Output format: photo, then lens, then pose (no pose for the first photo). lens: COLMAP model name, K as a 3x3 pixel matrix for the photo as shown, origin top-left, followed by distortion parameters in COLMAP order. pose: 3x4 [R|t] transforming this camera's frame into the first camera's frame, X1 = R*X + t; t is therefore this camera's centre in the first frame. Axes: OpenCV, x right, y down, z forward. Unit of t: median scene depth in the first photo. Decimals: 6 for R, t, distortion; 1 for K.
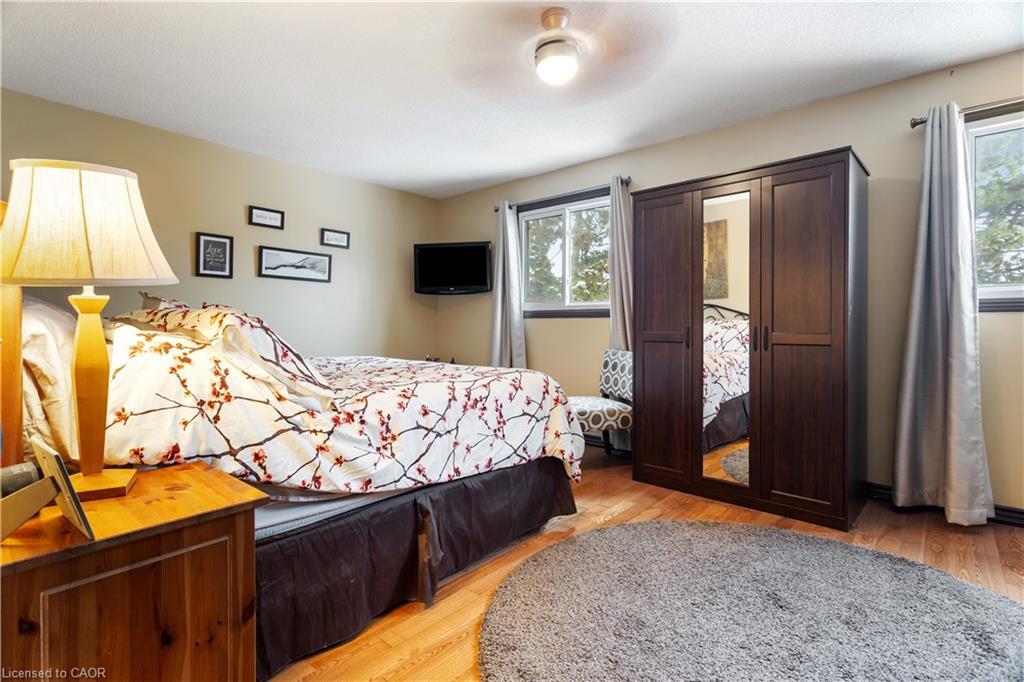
lens RADIAL K [[485.0, 0, 513.5], [0, 485.0, 327.5], [0, 0, 1]] dist [-0.001131, -0.000061]
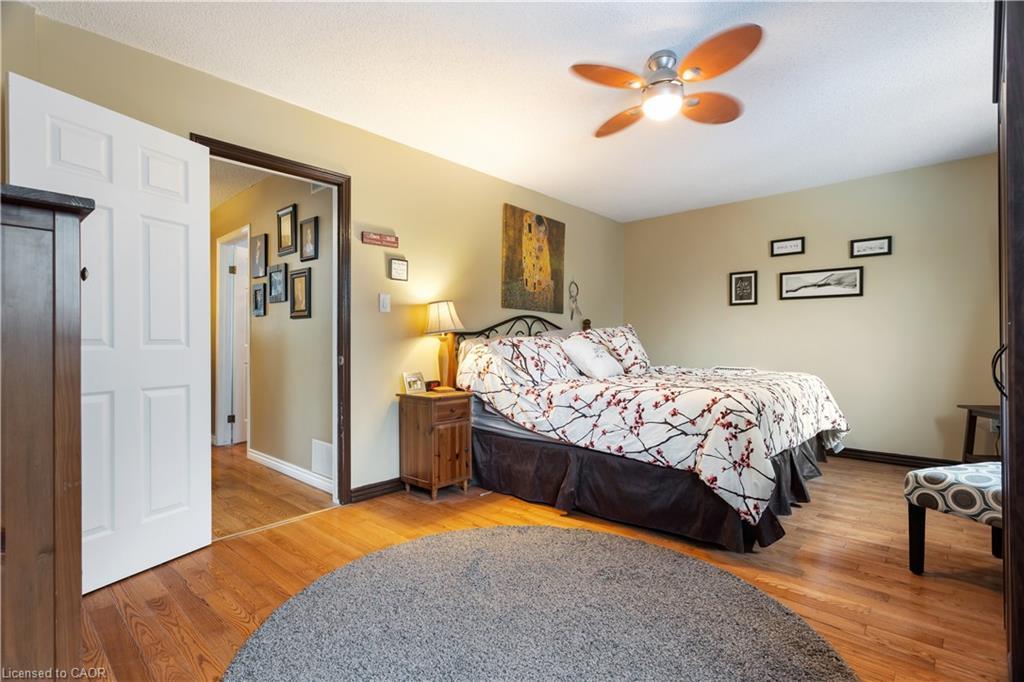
lens RADIAL K [[490.7, 0, 504.7], [0, 490.7, 340.9], [0, 0, 1]] dist [-0.000408, 0.000140]
pose [[-0.025625, -0.005019, -0.999659, 1.220386], [0.002689, 0.999983, -0.005089, -0.005517], [0.999668, -0.002818, -0.025611, 0.693129]]
